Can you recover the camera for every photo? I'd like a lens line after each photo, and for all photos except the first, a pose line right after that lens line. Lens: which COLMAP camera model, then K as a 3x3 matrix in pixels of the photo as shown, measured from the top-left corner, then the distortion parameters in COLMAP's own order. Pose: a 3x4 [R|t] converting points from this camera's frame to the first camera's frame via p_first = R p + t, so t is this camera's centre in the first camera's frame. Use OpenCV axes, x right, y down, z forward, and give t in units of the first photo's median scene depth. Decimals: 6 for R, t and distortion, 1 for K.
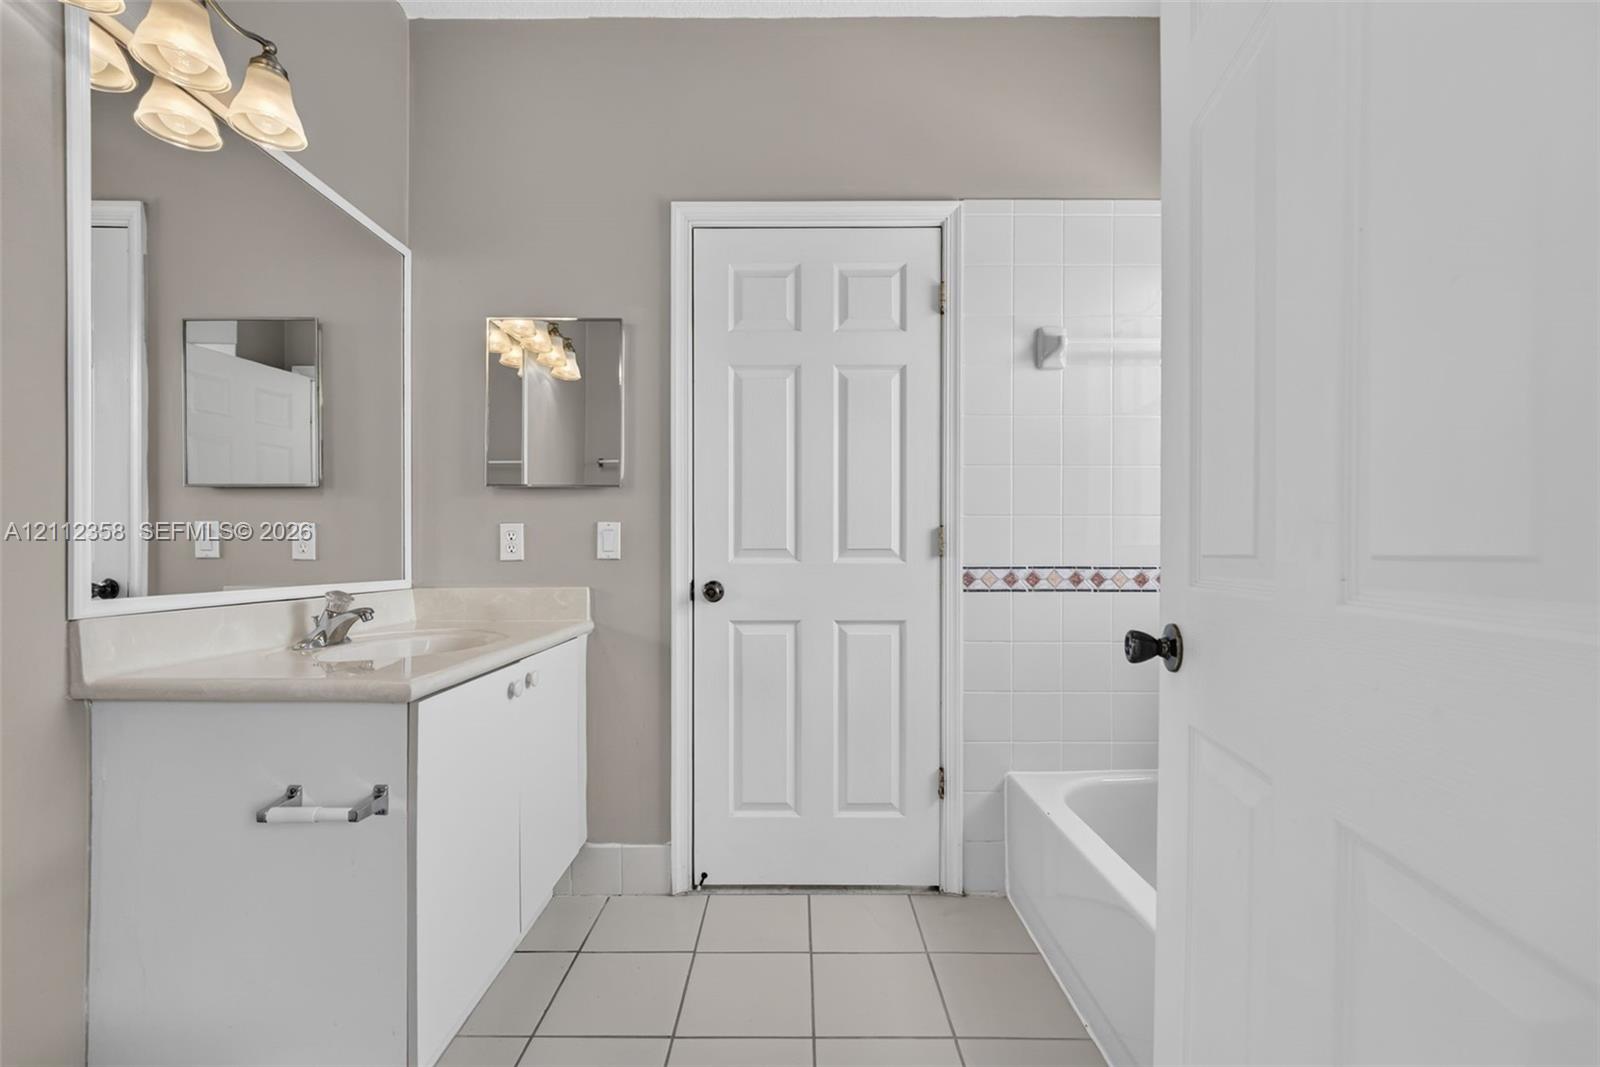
lens RADIAL K [[657.5, 0, 789.6], [0, 657.5, 556.7], [0, 0, 1]] dist [-0.010468, -0.000075]
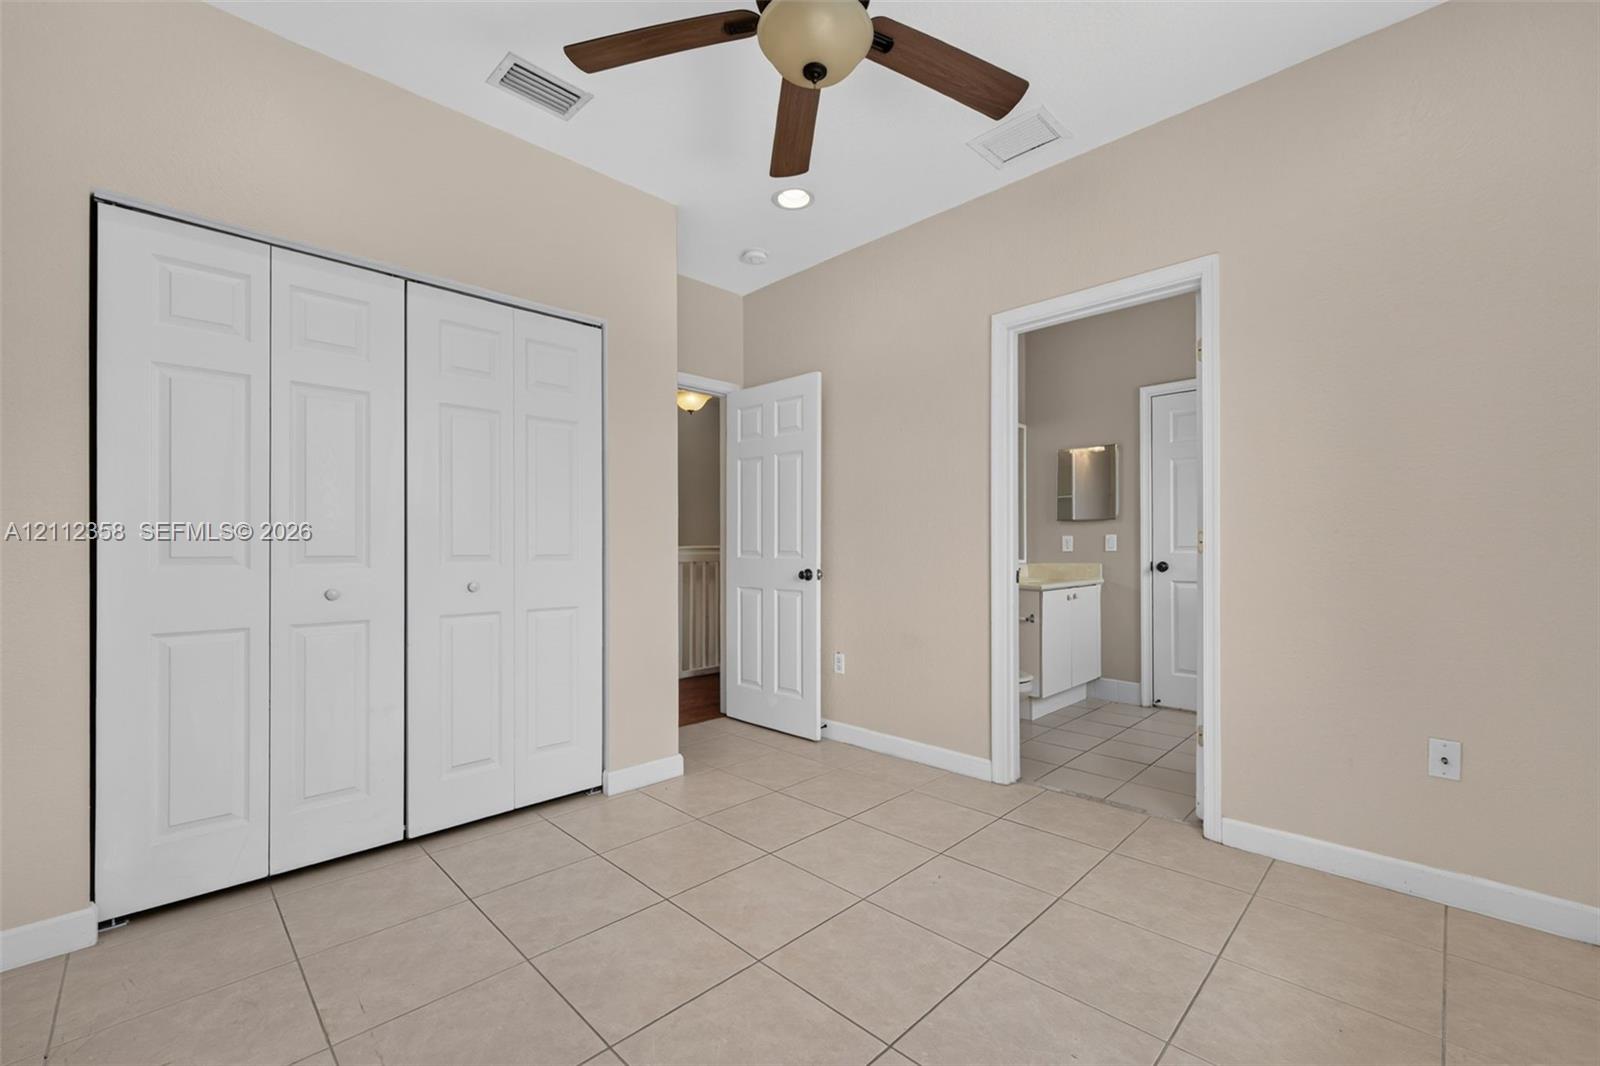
lens RADIAL K [[657.5, 0, 798.1], [0, 657.5, 543.2], [0, 0, 1]] dist [-0.010468, -0.000075]
pose [[0.709491, -0.006956, -0.704680, 0.541025], [0.000260, 0.999954, -0.009610, -0.002992], [0.704714, 0.006635, 0.709460, -1.331847]]
